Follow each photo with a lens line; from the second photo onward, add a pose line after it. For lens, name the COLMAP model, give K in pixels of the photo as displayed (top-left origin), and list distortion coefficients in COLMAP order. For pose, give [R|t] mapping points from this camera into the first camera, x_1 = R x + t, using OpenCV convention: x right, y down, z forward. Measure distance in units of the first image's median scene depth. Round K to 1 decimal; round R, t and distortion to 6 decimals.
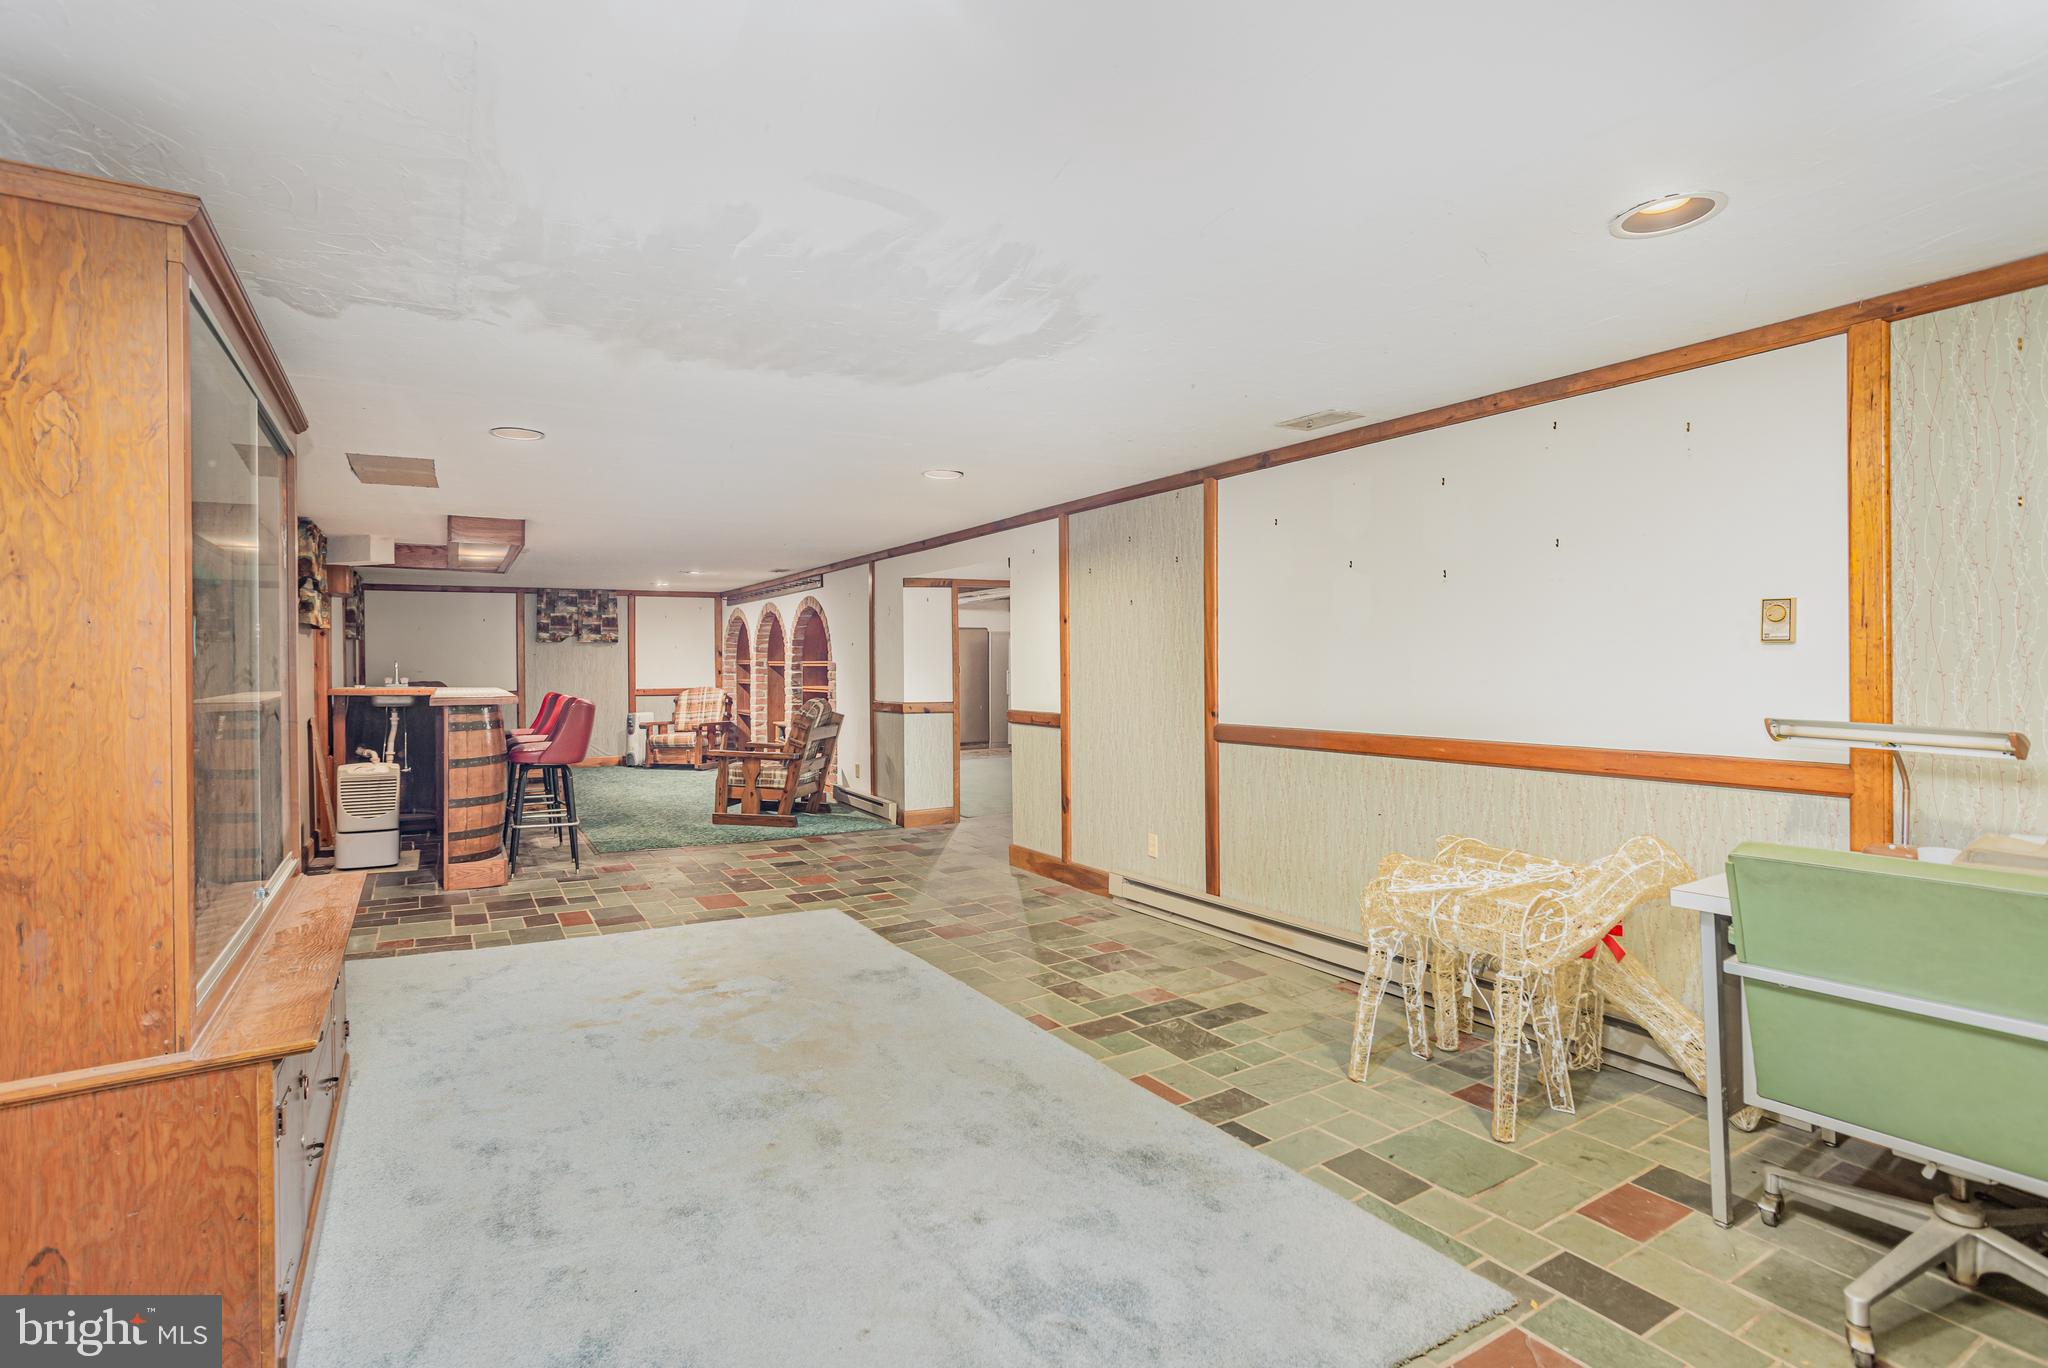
lens RADIAL K [[994.6, 0, 1028.5], [0, 994.6, 670.2], [0, 0, 1]] dist [-0.007975, 0.000641]
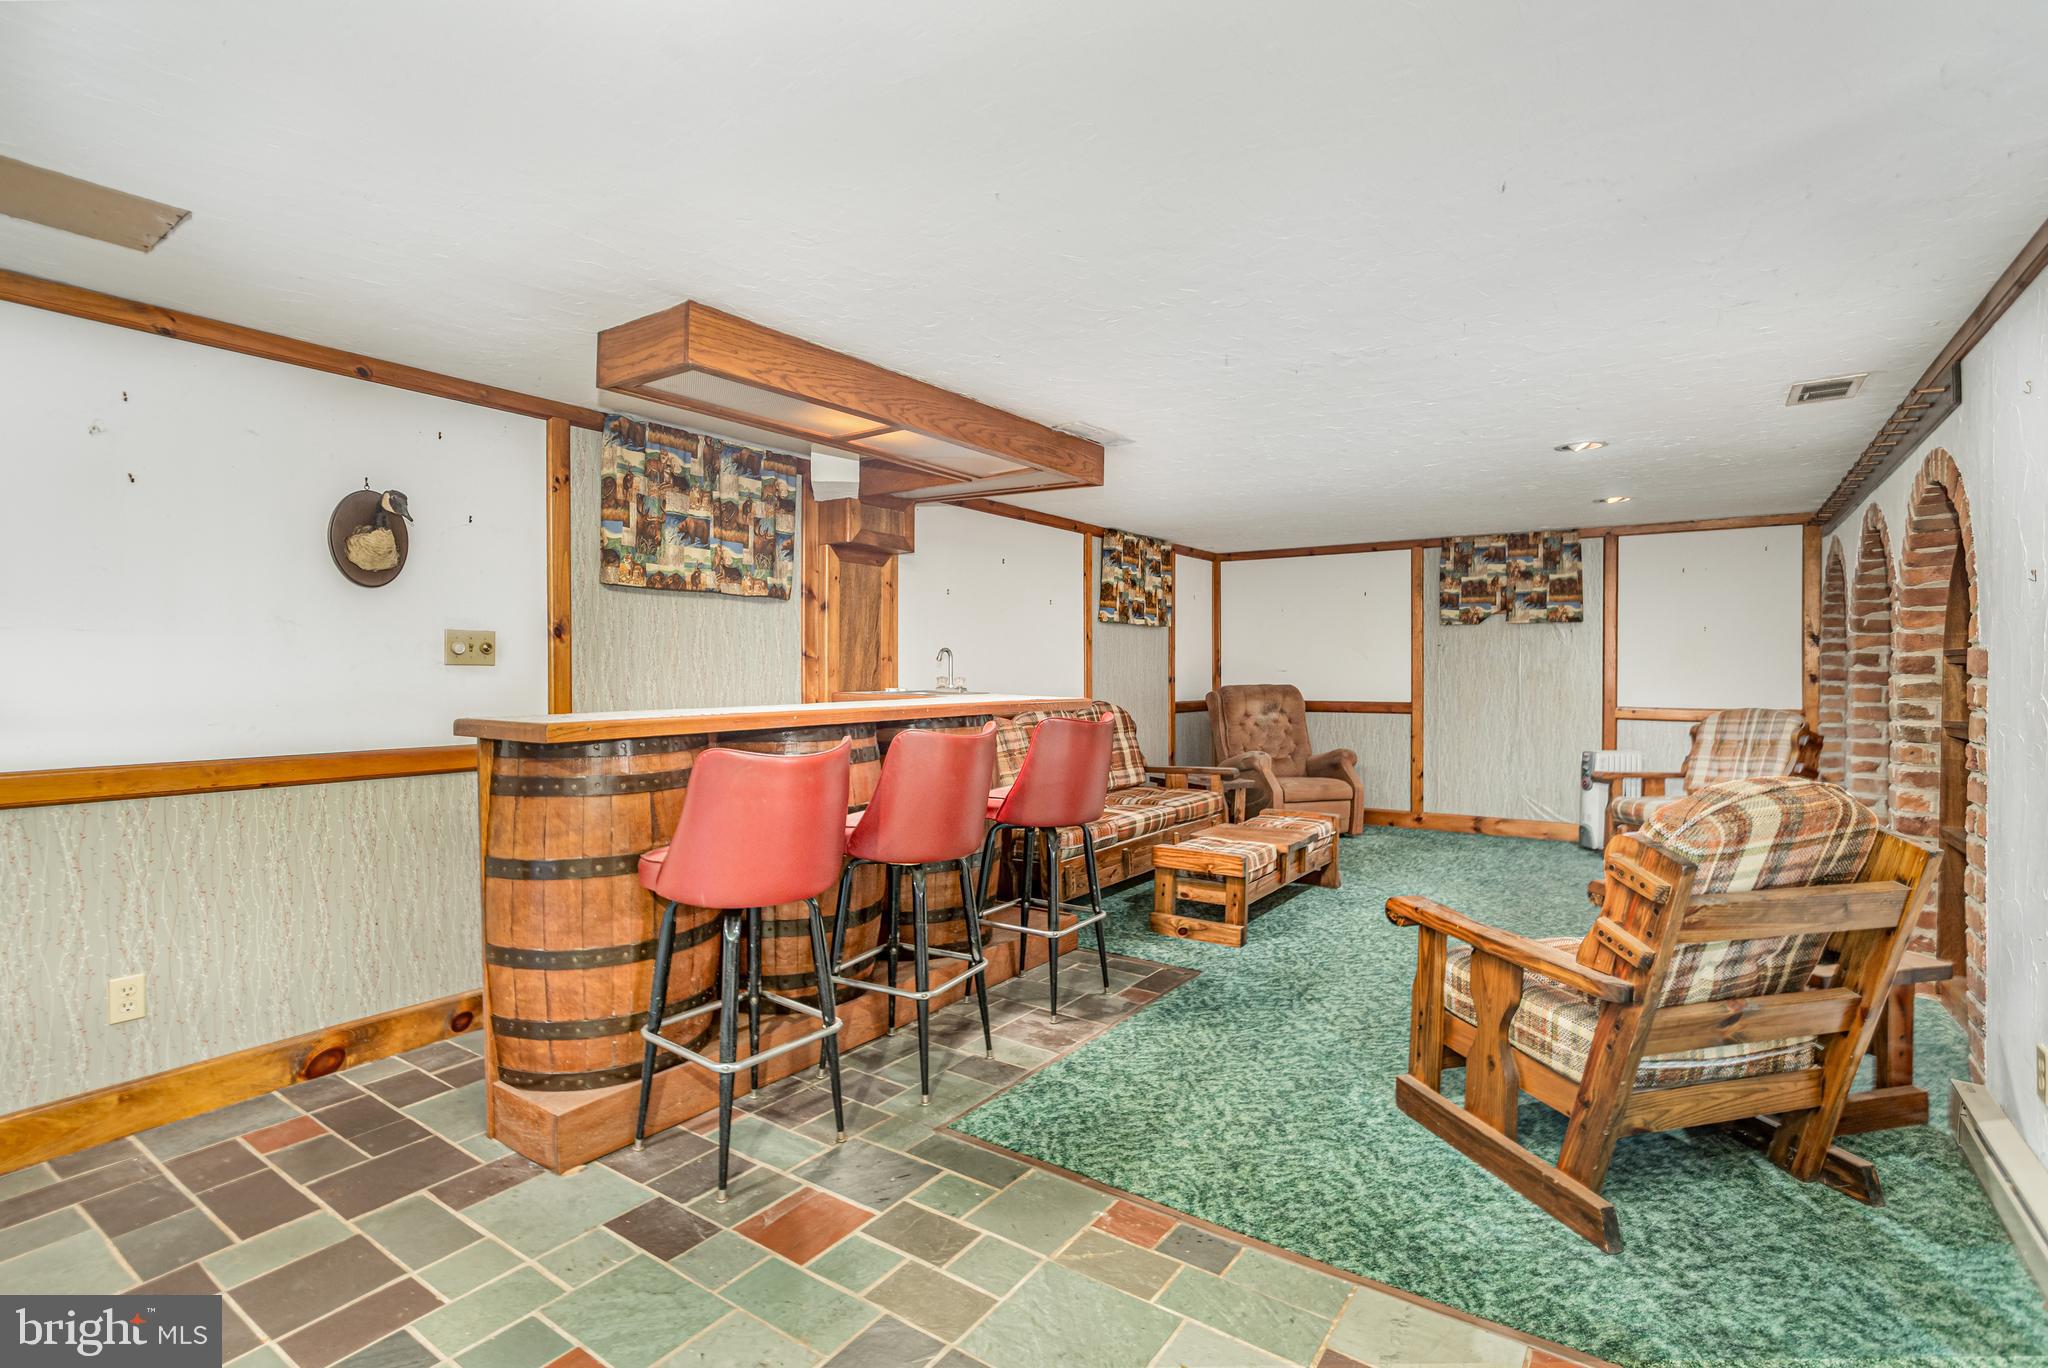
lens RADIAL K [[994.6, 0, 1027.6], [0, 994.6, 673.4], [0, 0, 1]] dist [-0.007975, 0.000641]
pose [[0.416406, 0.012989, -0.909086, -0.041807], [-0.011300, 0.999895, 0.009111, -0.000731], [0.909108, 0.006479, 0.416509, 0.578575]]
